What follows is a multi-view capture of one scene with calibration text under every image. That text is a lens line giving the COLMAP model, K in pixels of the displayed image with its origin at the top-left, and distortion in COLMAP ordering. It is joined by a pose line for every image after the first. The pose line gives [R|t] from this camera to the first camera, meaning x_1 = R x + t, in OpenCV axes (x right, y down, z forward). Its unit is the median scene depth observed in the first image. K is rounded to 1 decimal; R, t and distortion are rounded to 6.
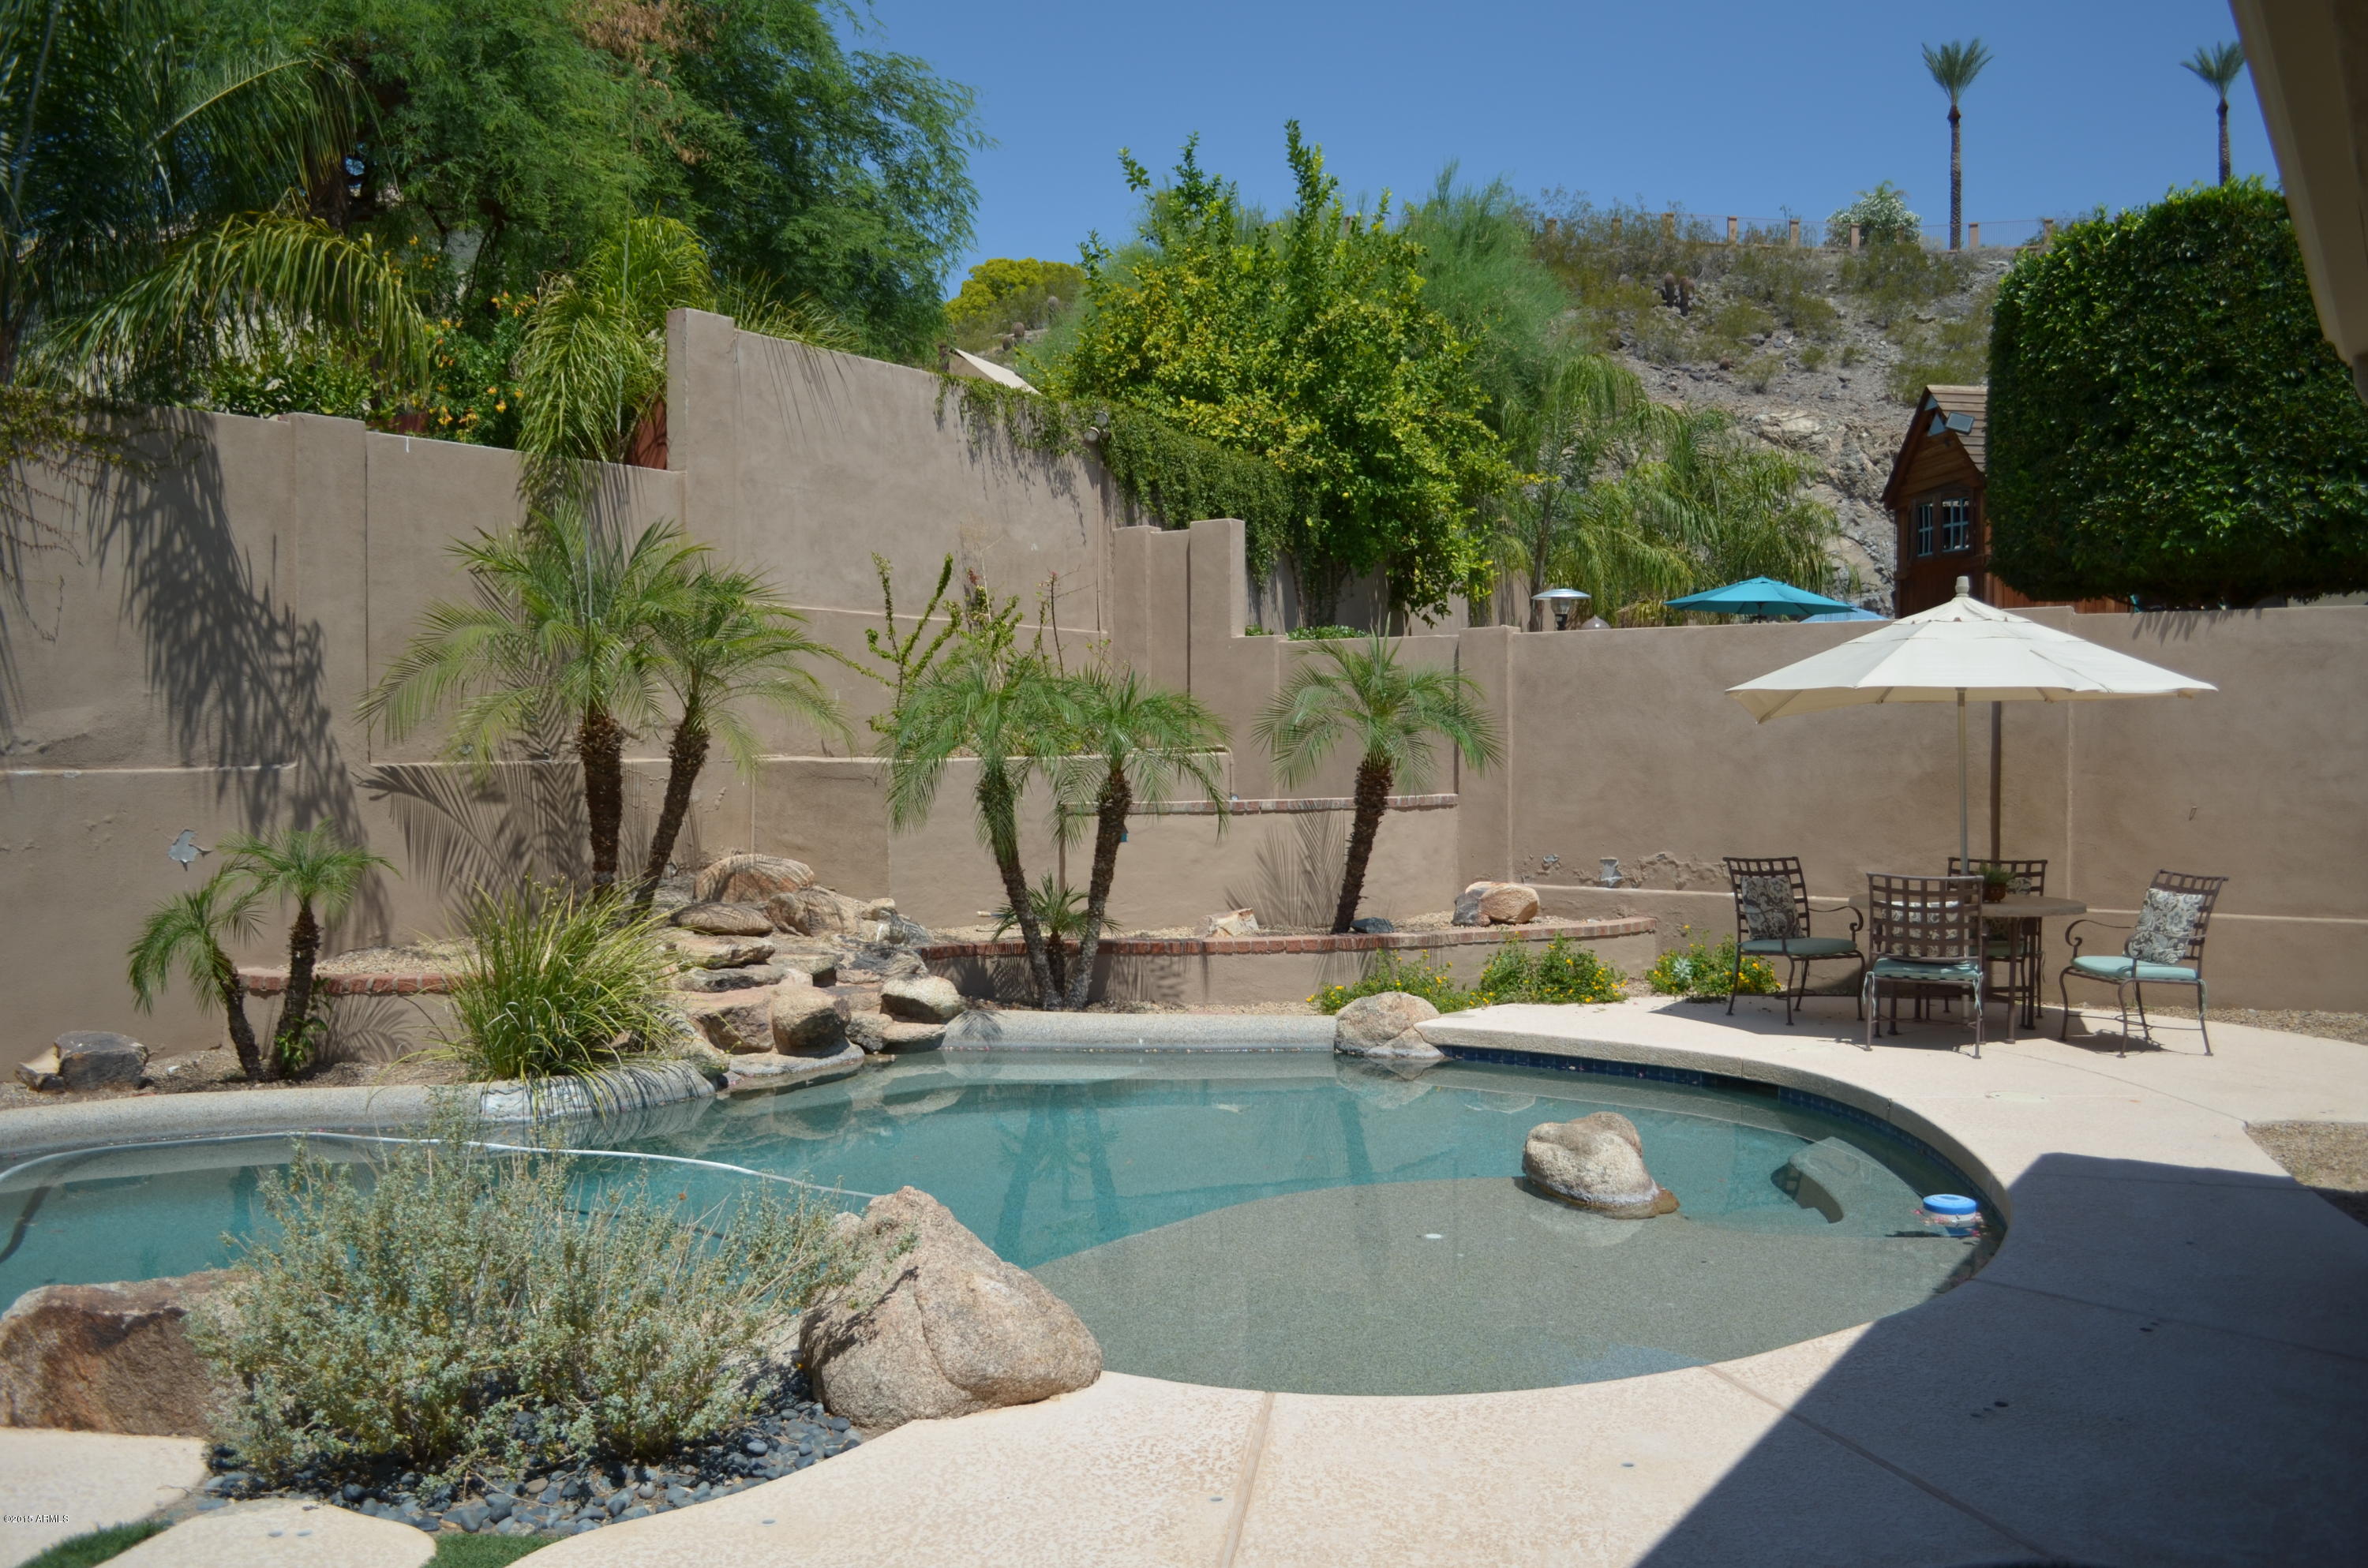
lens RADIAL K [[1853.6, 0, 1194.4], [0, 1853.6, 799.7], [0, 0, 1]] dist [-0.084386, 0.014490]
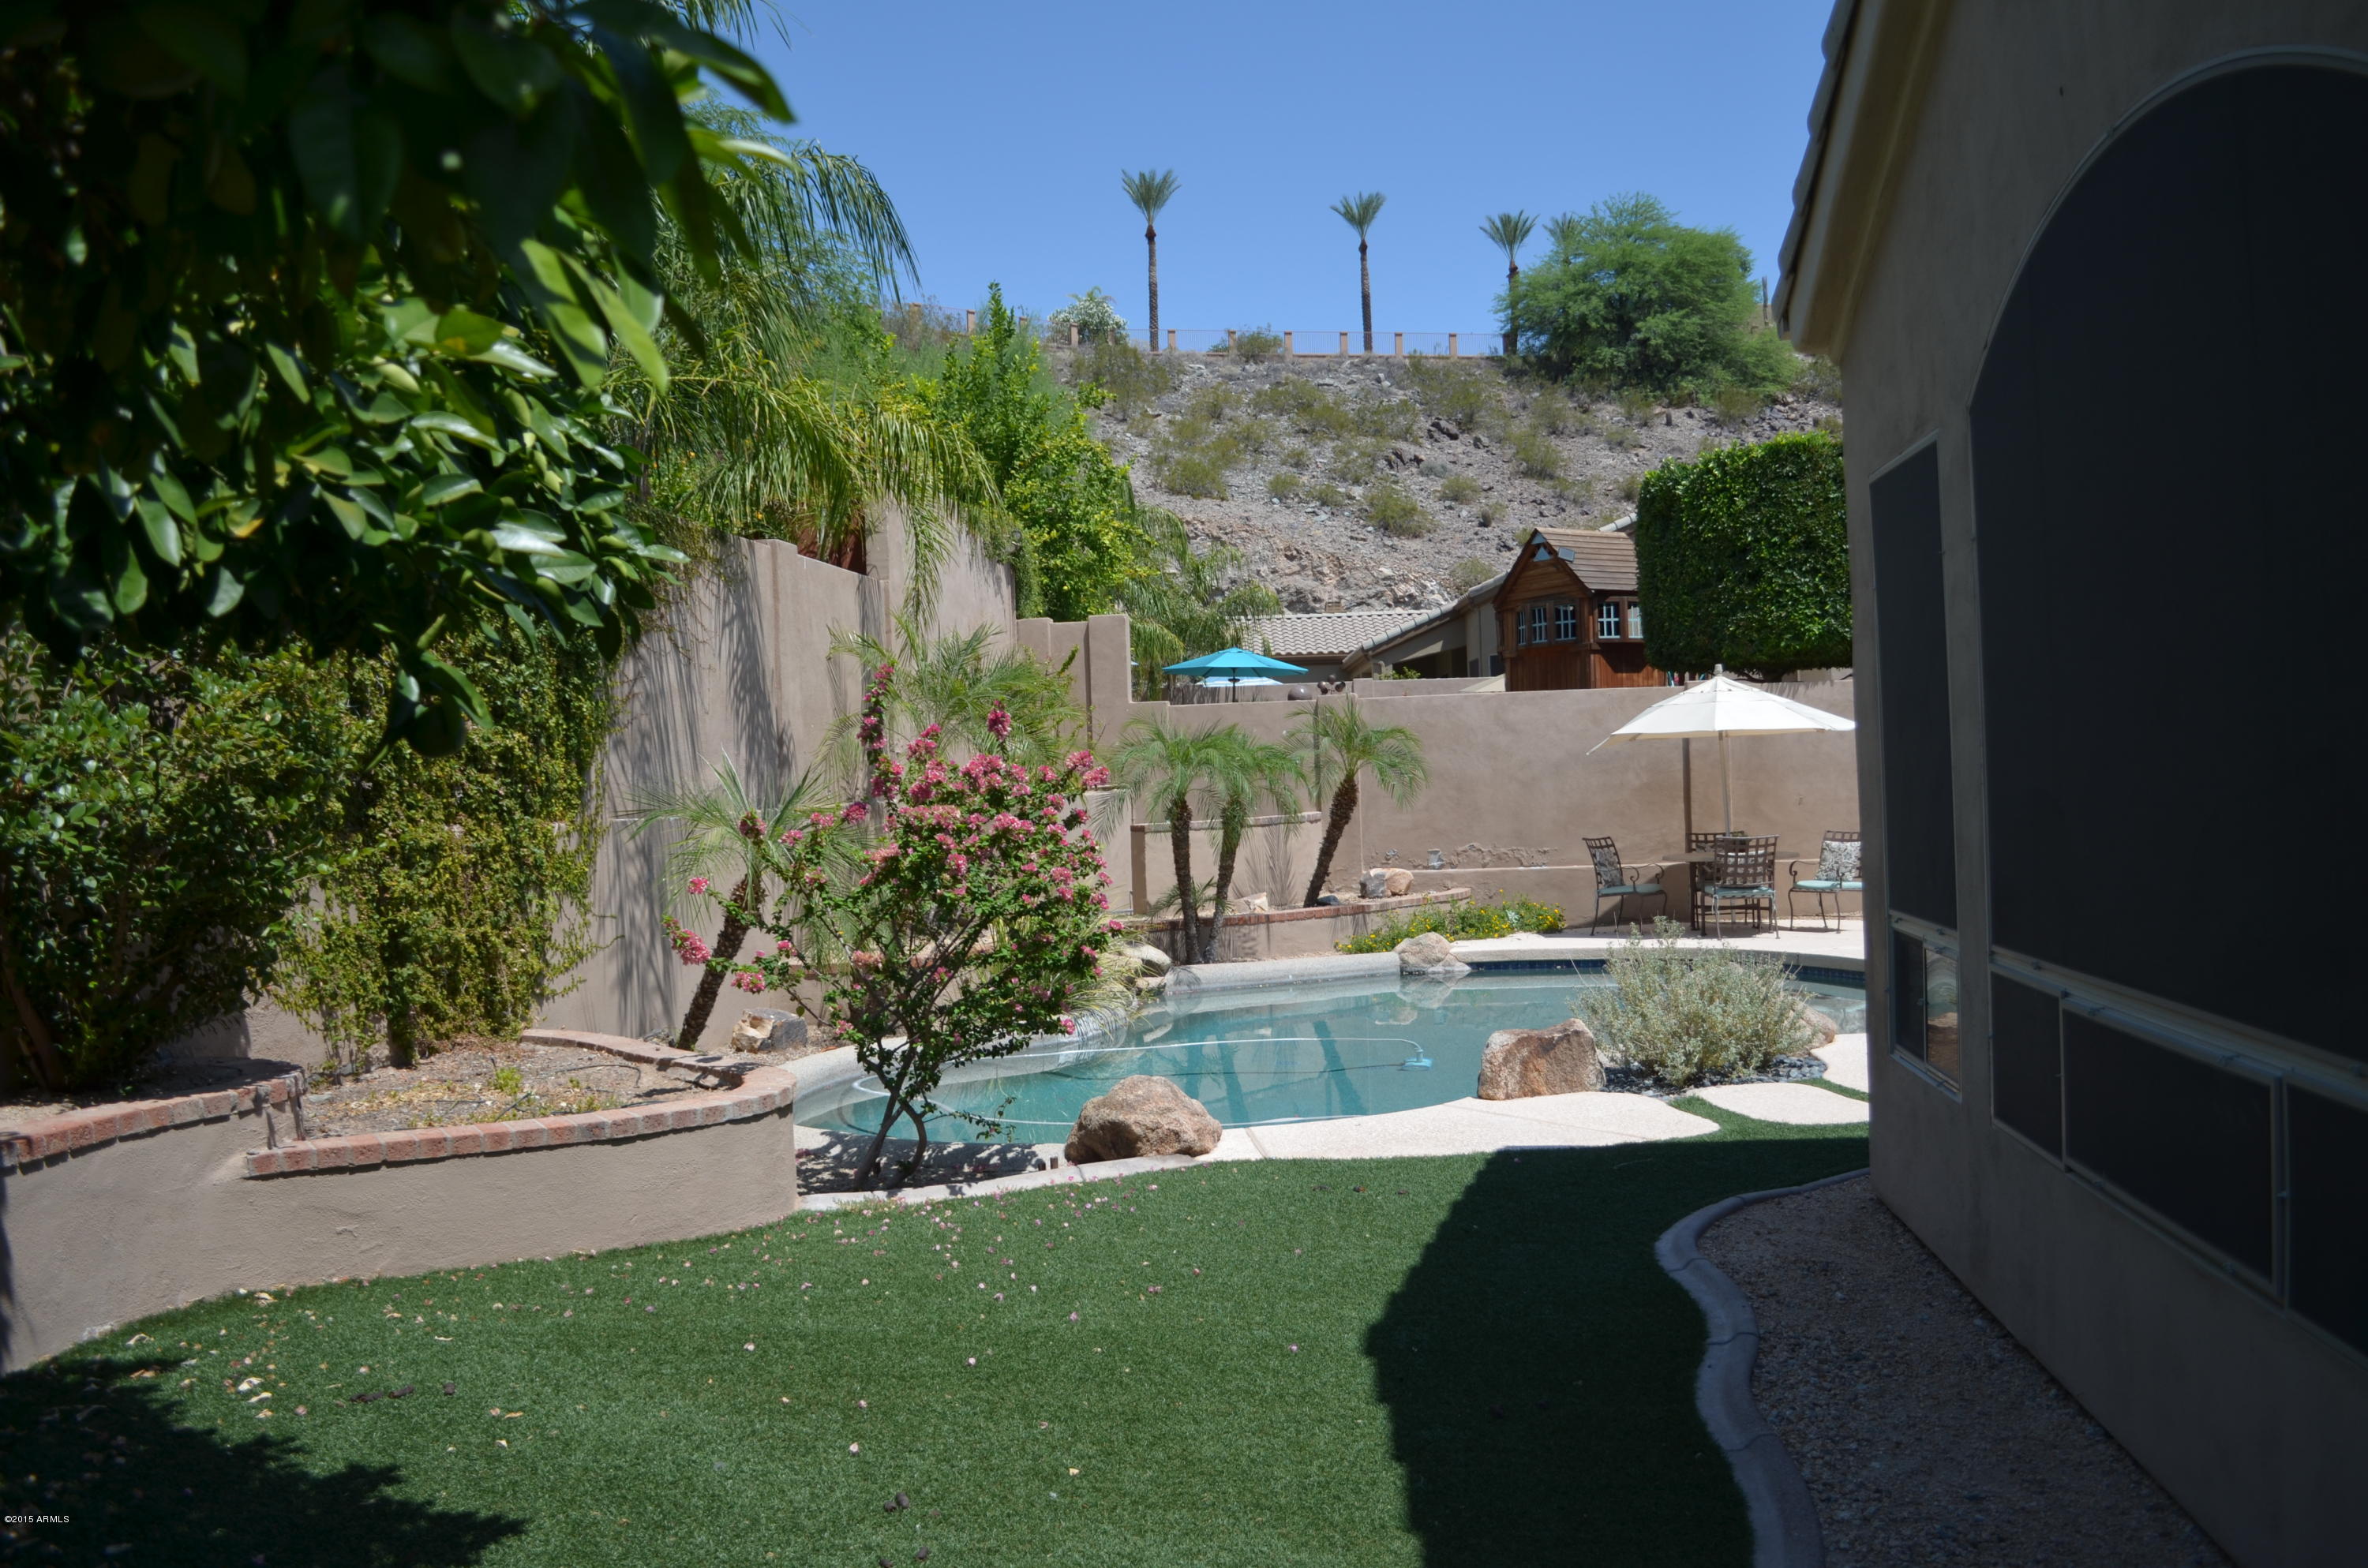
lens RADIAL K [[1853.6, 0, 1186.3], [0, 1853.6, 785.6], [0, 0, 1]] dist [-0.084386, 0.014490]
pose [[0.893195, -0.028507, 0.448766, -0.735992], [0.045080, 0.998637, -0.026289, 0.012337], [-0.447405, 0.043711, 0.893263, -0.283036]]
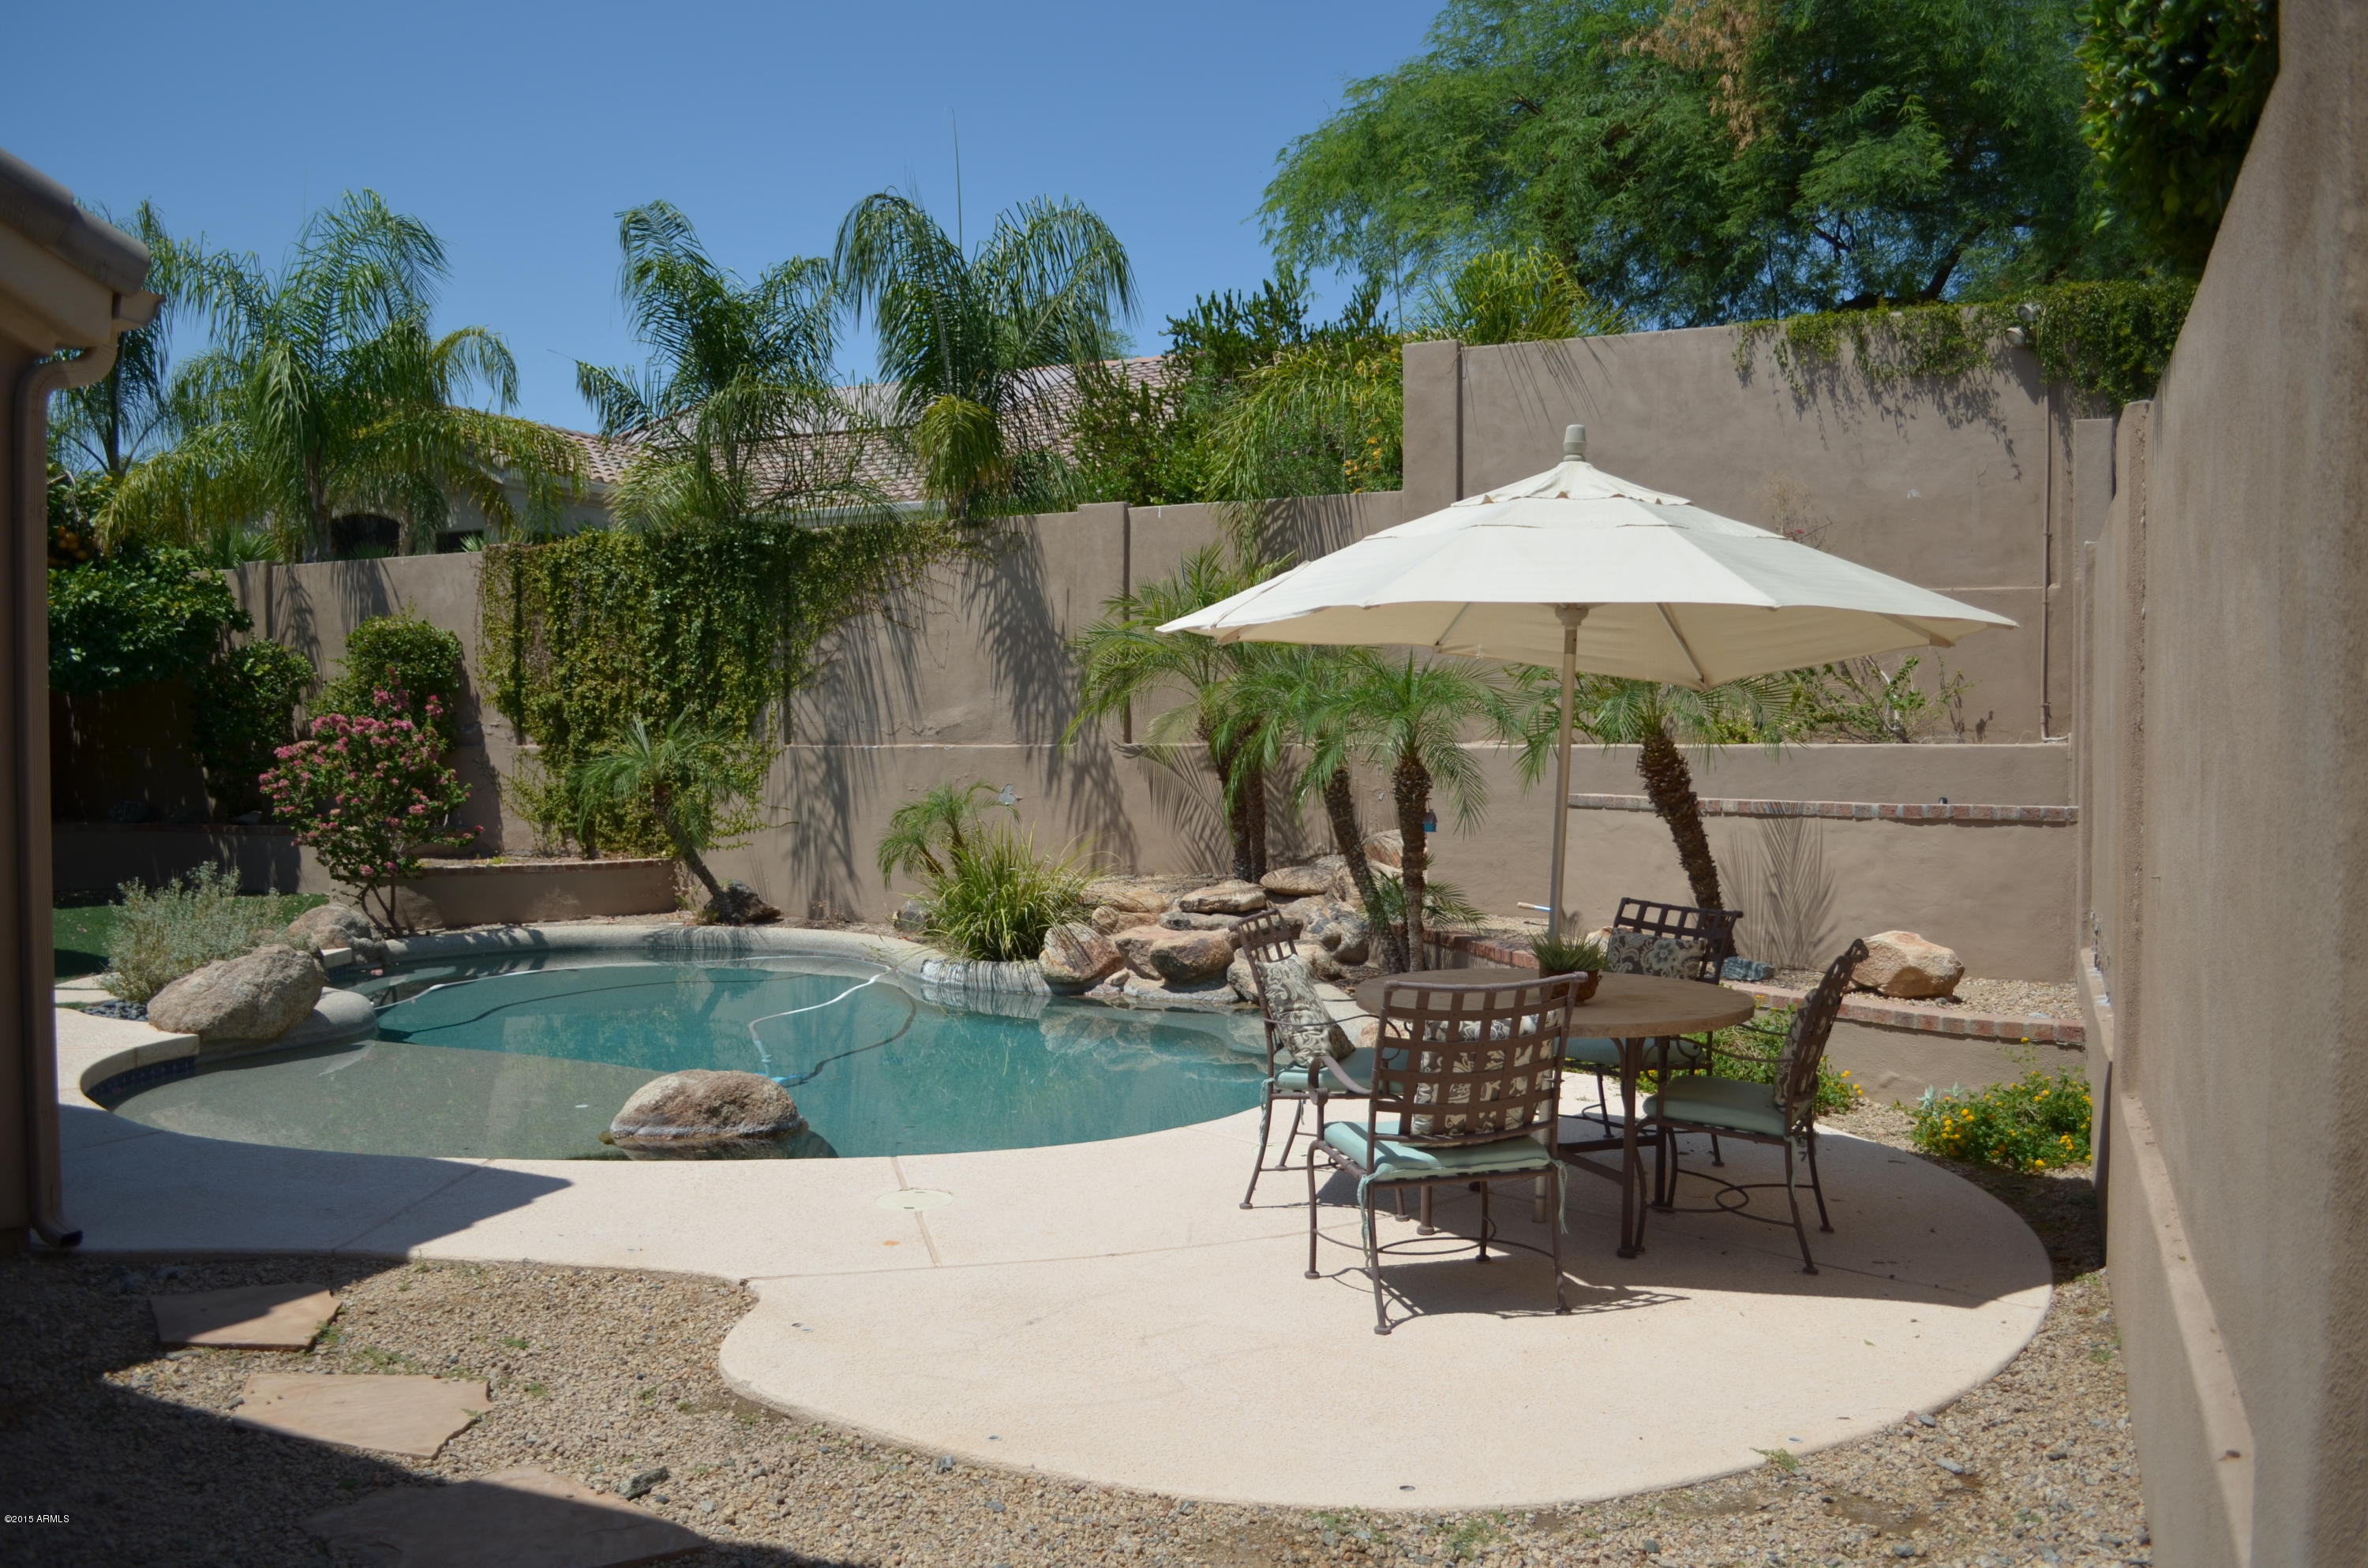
lens RADIAL K [[1853.6, 0, 1197.5], [0, 1853.6, 783.5], [0, 0, 1]] dist [-0.084386, 0.014490]
pose [[0.192199, 0.029541, -0.980911, 0.887008], [-0.028224, 0.999300, 0.024564, -0.022657], [0.980950, 0.022964, 0.192898, 0.707240]]
